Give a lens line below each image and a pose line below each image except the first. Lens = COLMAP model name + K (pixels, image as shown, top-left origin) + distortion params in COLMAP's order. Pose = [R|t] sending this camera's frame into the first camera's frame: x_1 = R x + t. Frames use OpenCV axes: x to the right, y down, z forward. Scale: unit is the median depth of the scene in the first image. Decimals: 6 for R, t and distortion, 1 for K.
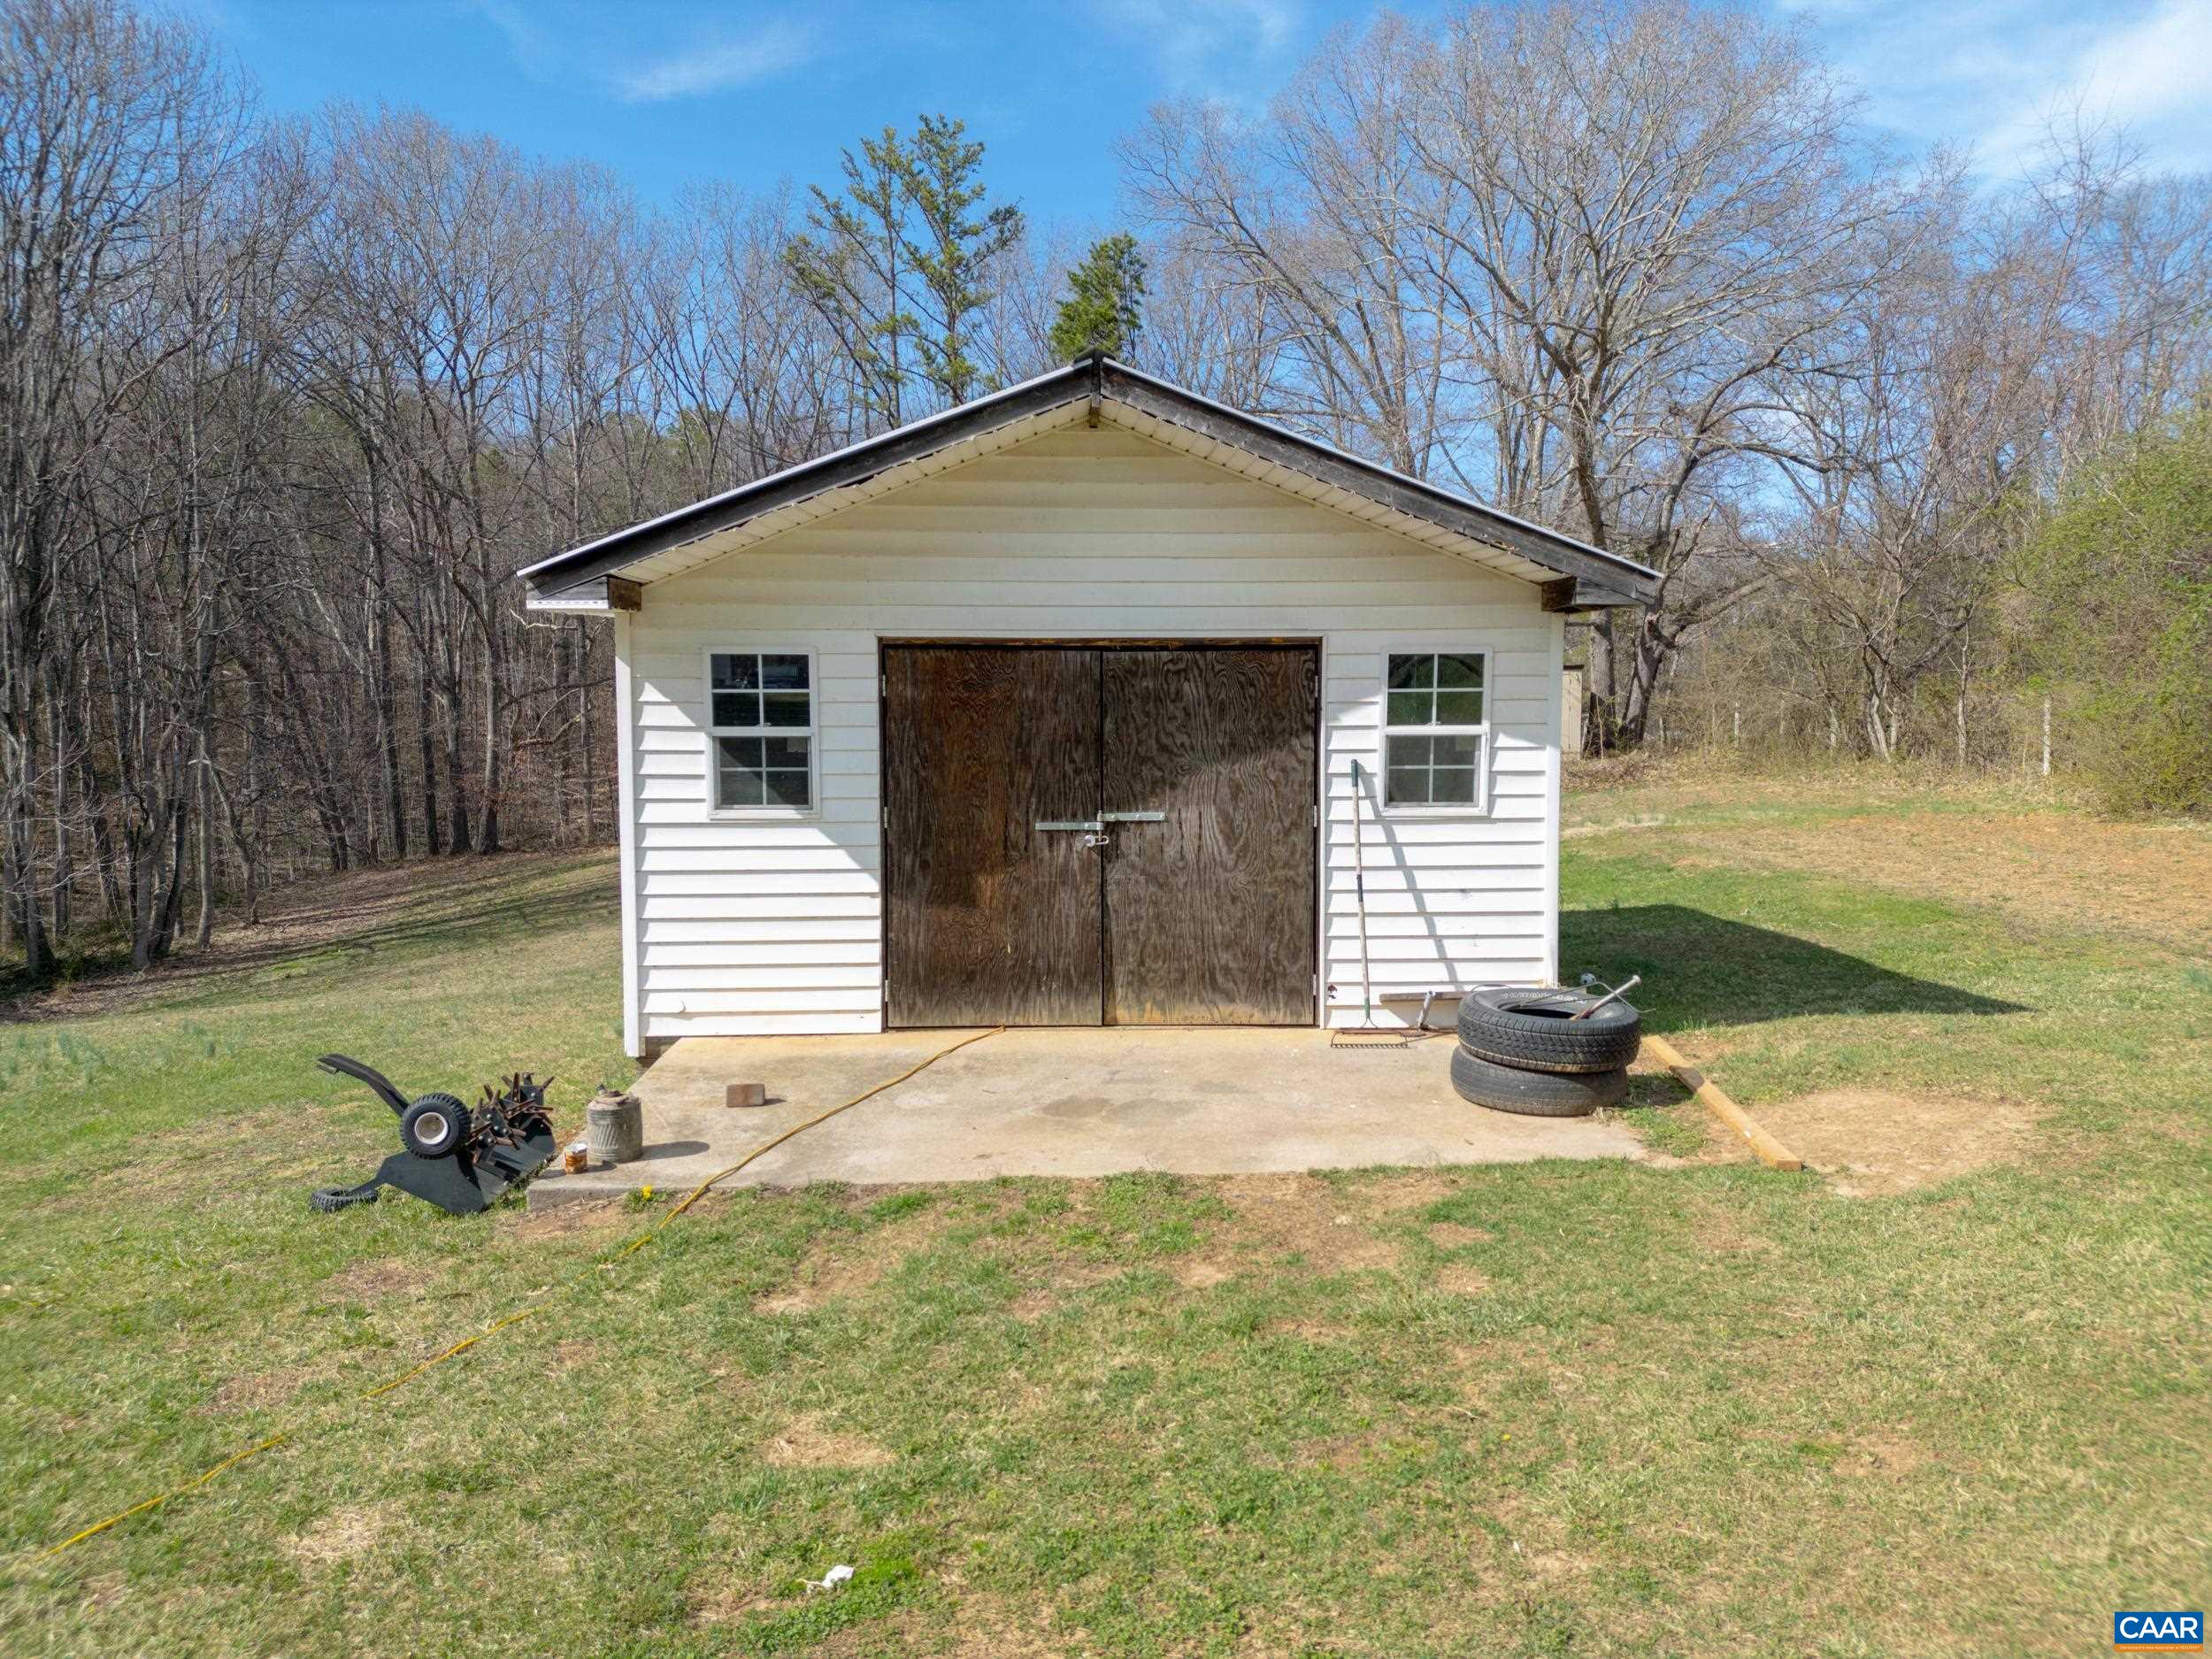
lens RADIAL K [[1542.5, 0, 1120.0], [0, 1542.5, 824.1], [0, 0, 1]] dist [0.079943, -0.081961]
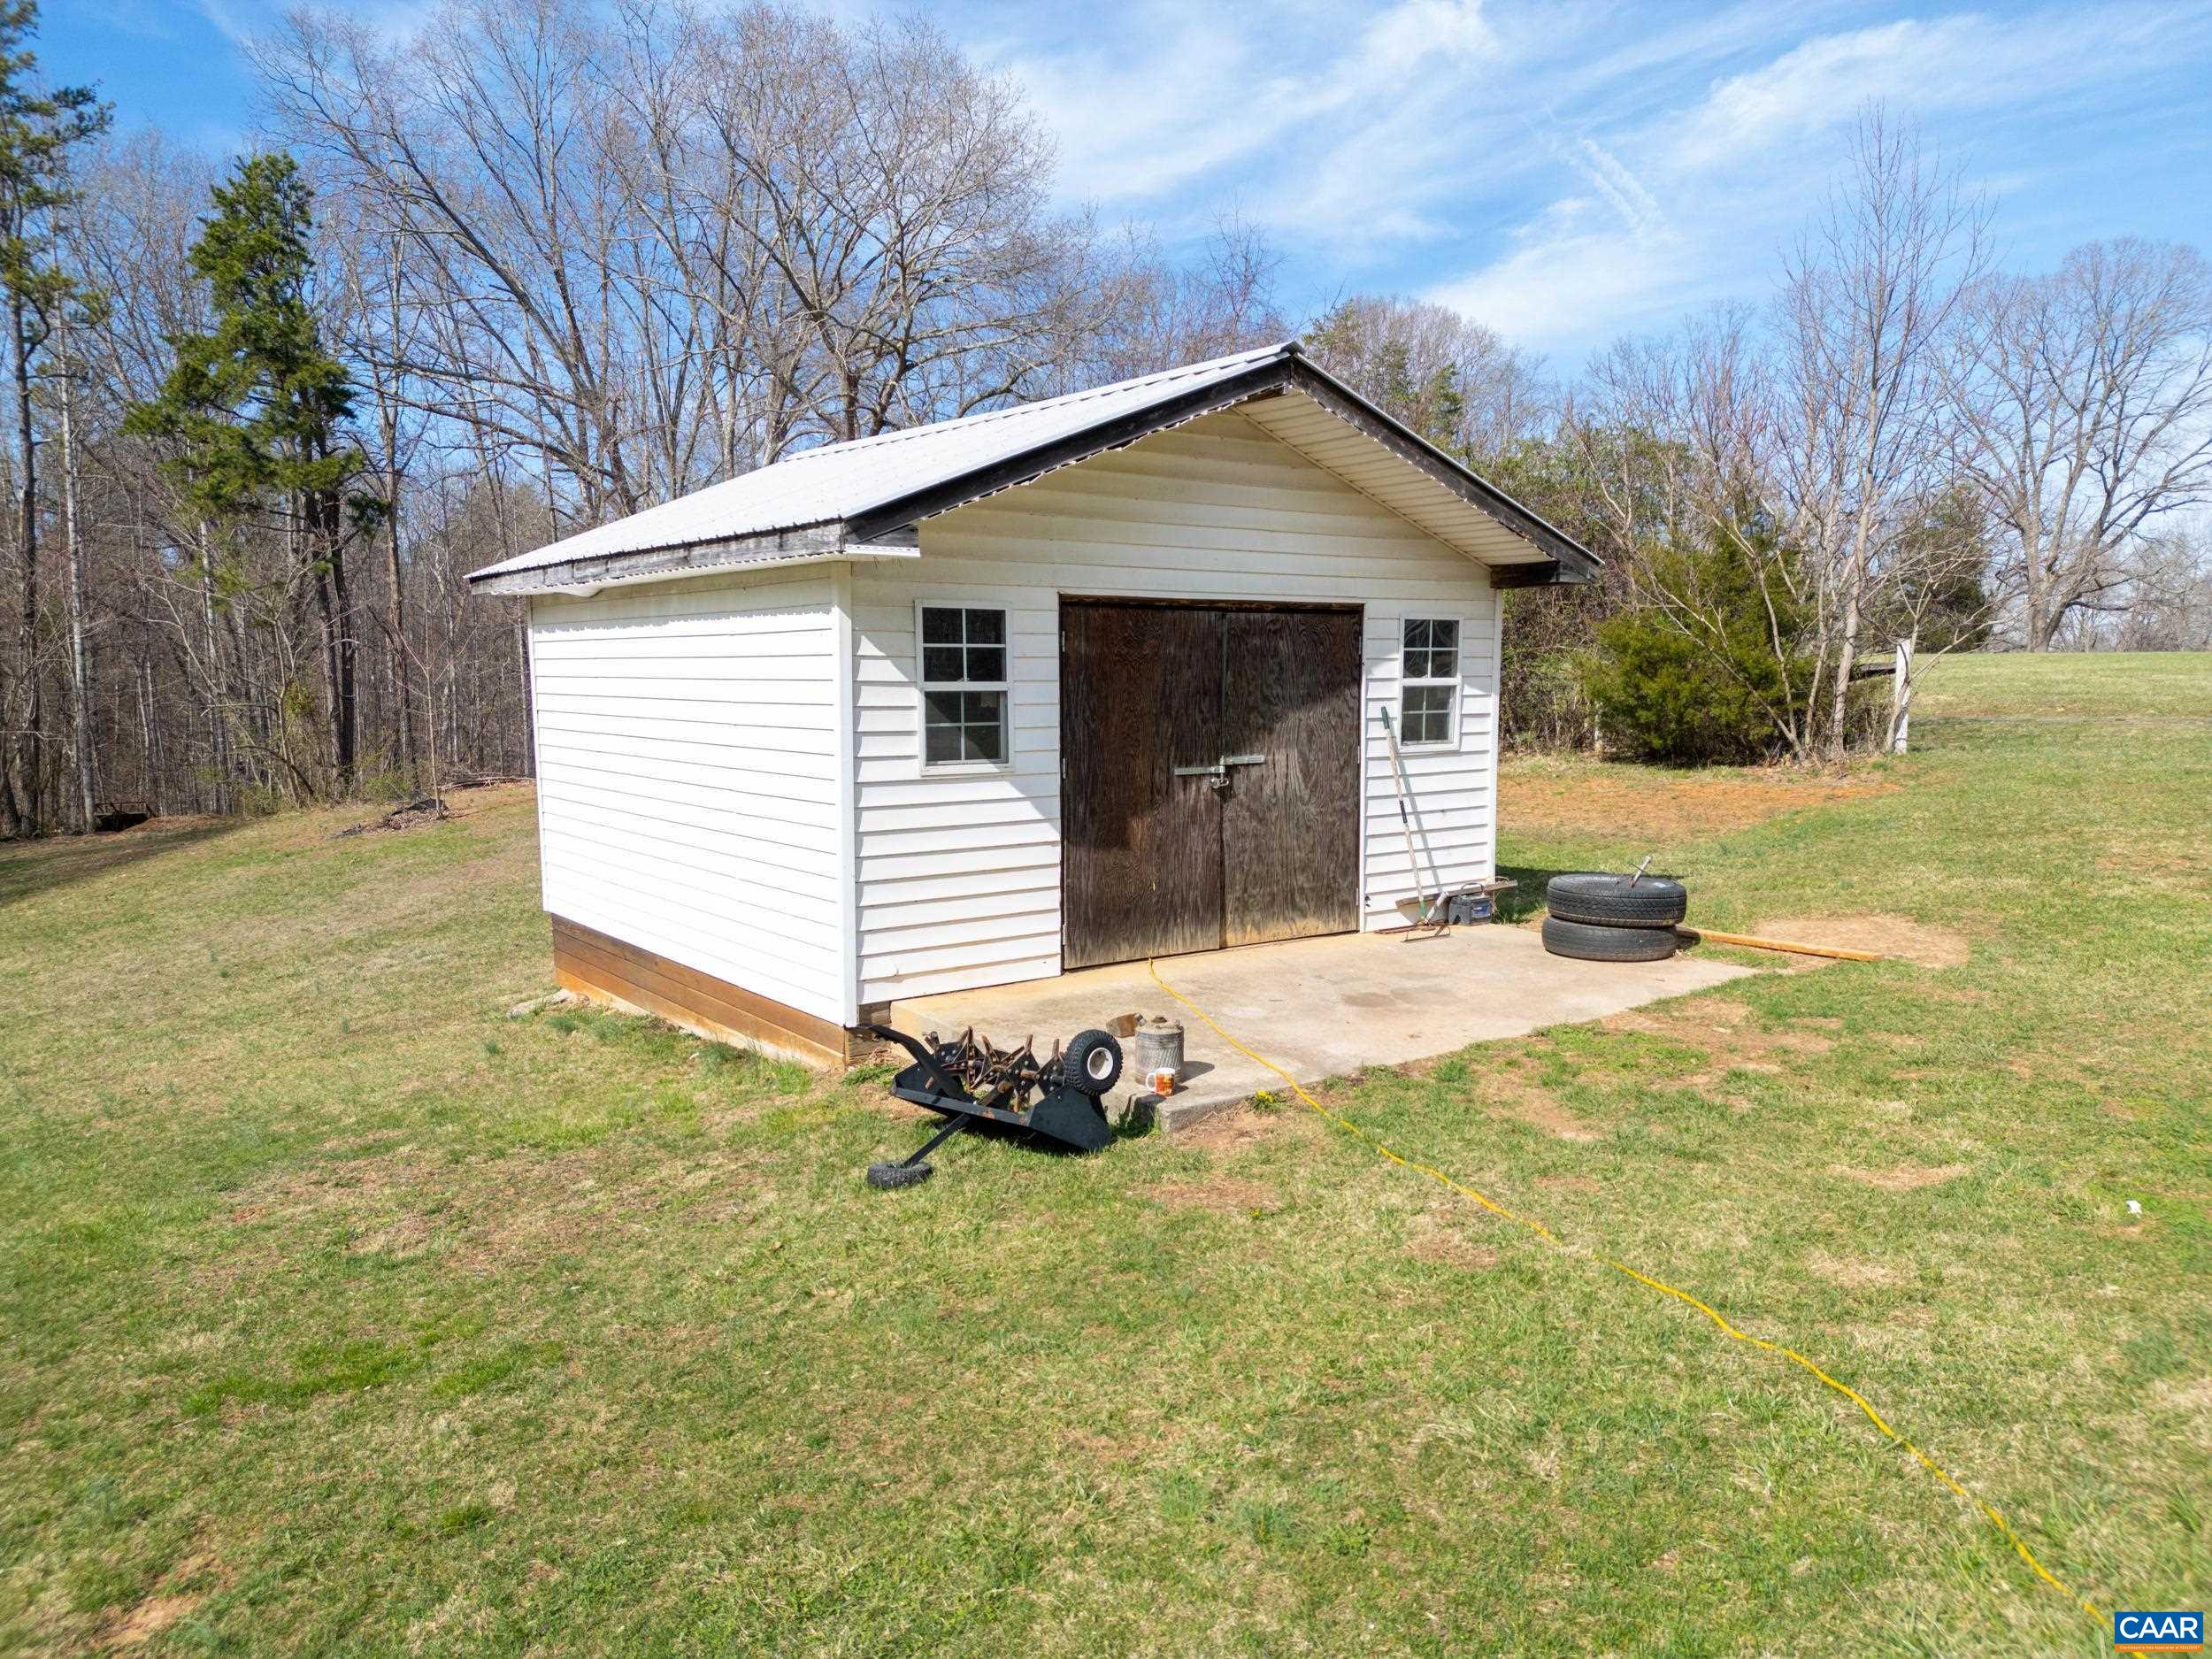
lens RADIAL K [[1540.5, 0, 1106.0], [0, 1540.5, 829.5], [0, 0, 1]] dist [0.038169, -0.004086]
pose [[0.829713, -0.058337, 0.555134, -0.703256], [0.054472, 0.998239, 0.023487, 0.014056], [-0.555527, 0.010752, 0.831429, 0.120886]]
